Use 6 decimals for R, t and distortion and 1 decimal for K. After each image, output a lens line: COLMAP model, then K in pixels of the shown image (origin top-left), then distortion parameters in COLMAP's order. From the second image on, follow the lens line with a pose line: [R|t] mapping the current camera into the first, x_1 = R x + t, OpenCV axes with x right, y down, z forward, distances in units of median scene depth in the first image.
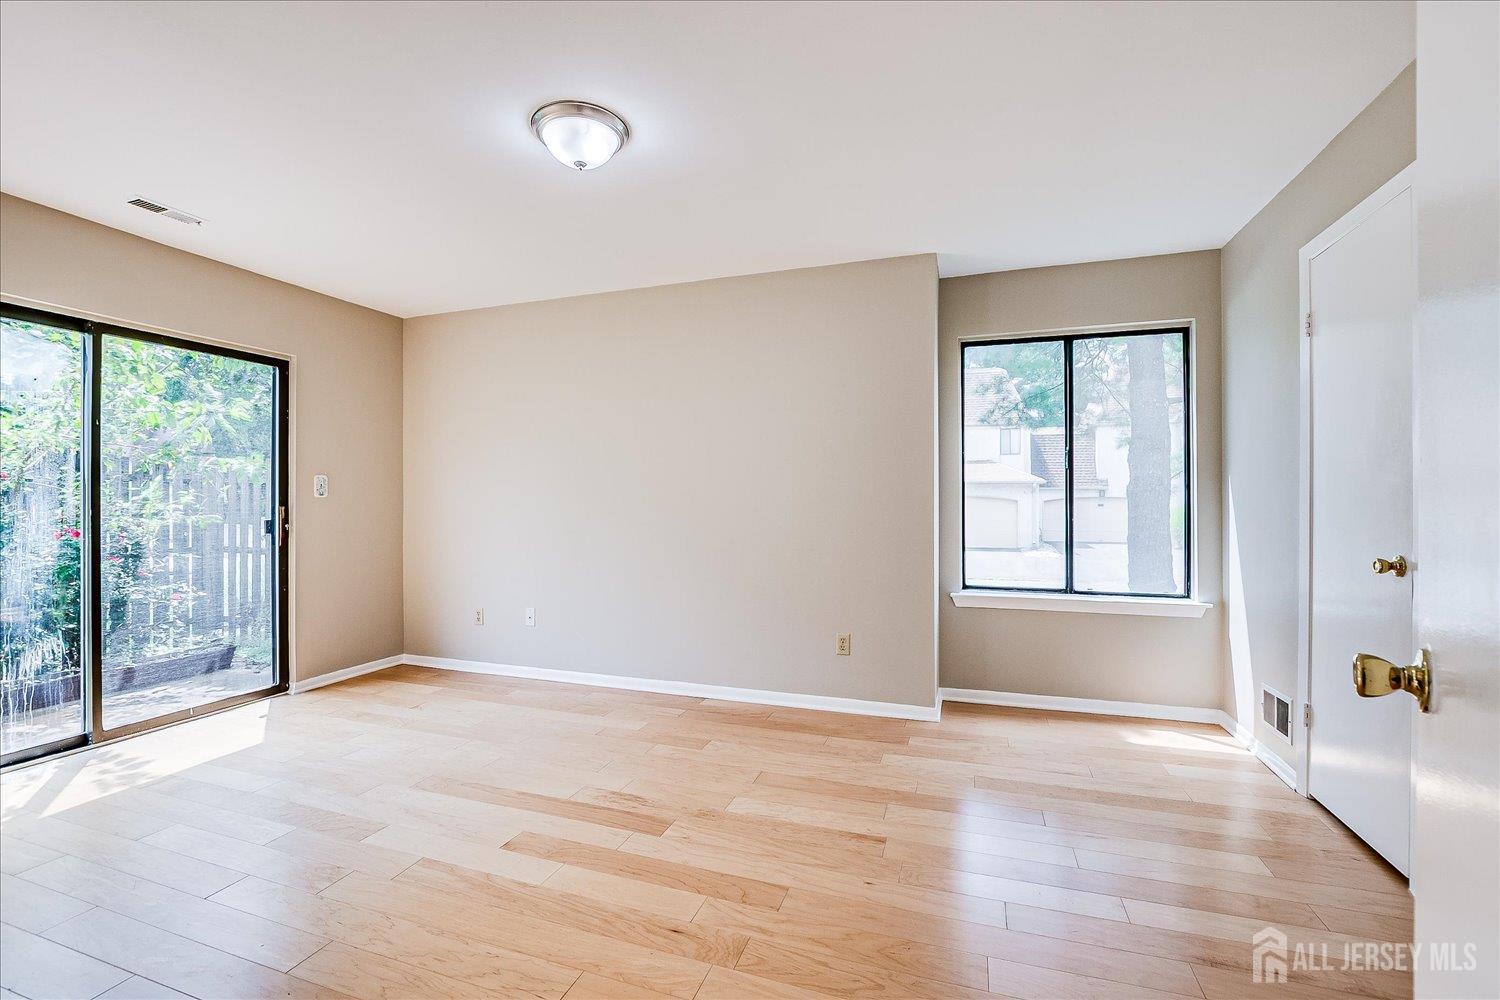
lens RADIAL K [[656.2, 0, 737.2], [0, 656.2, 493.2], [0, 0, 1]] dist [-0.025529, 0.004452]
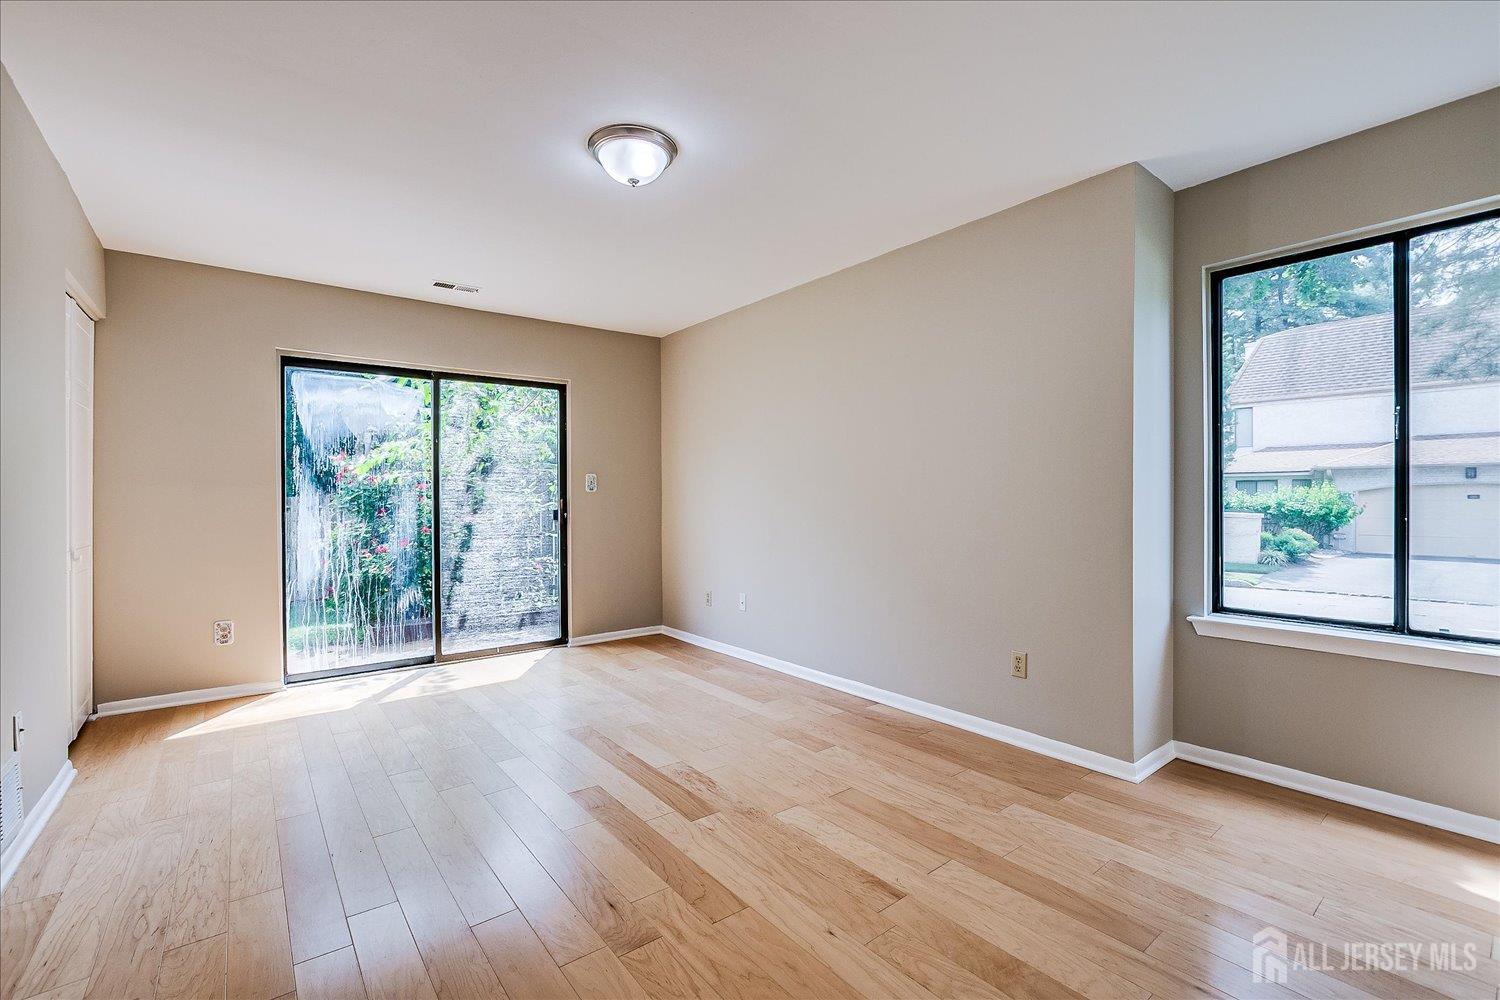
lens RADIAL K [[656.2, 0, 748.4], [0, 656.2, 491.4], [0, 0, 1]] dist [-0.025529, 0.004452]
pose [[0.839763, -0.006753, -0.542911, 0.365966], [0.011185, 0.999926, 0.004863, 0.004173], [0.542837, -0.010156, 0.839776, 0.138963]]
